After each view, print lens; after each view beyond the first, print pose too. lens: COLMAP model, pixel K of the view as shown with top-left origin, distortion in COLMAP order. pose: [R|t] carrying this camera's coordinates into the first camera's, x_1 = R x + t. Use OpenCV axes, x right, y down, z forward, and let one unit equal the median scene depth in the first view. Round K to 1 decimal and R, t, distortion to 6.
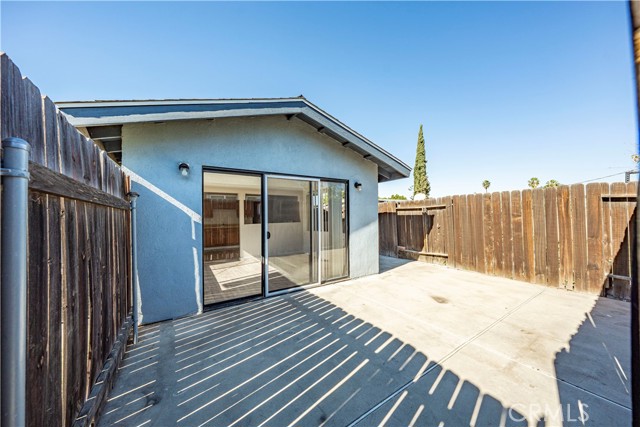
lens RADIAL K [[220.7, 0, 316.2], [0, 220.7, 213.2], [0, 0, 1]] dist [-0.002790, -0.000120]
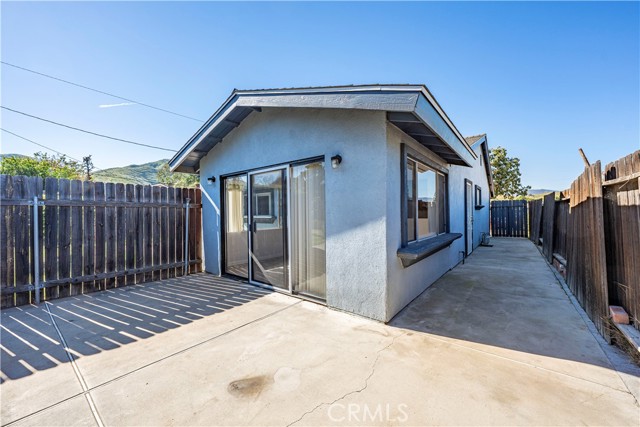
lens RADIAL K [[251.4, 0, 318.0], [0, 251.4, 212.0], [0, 0, 1]] dist [-0.001878, -0.000242]
pose [[0.313463, 0.008642, -0.949561, 1.141559], [0.018213, 0.999720, 0.015110, 0.010181], [0.949426, -0.022031, 0.313217, 0.995207]]
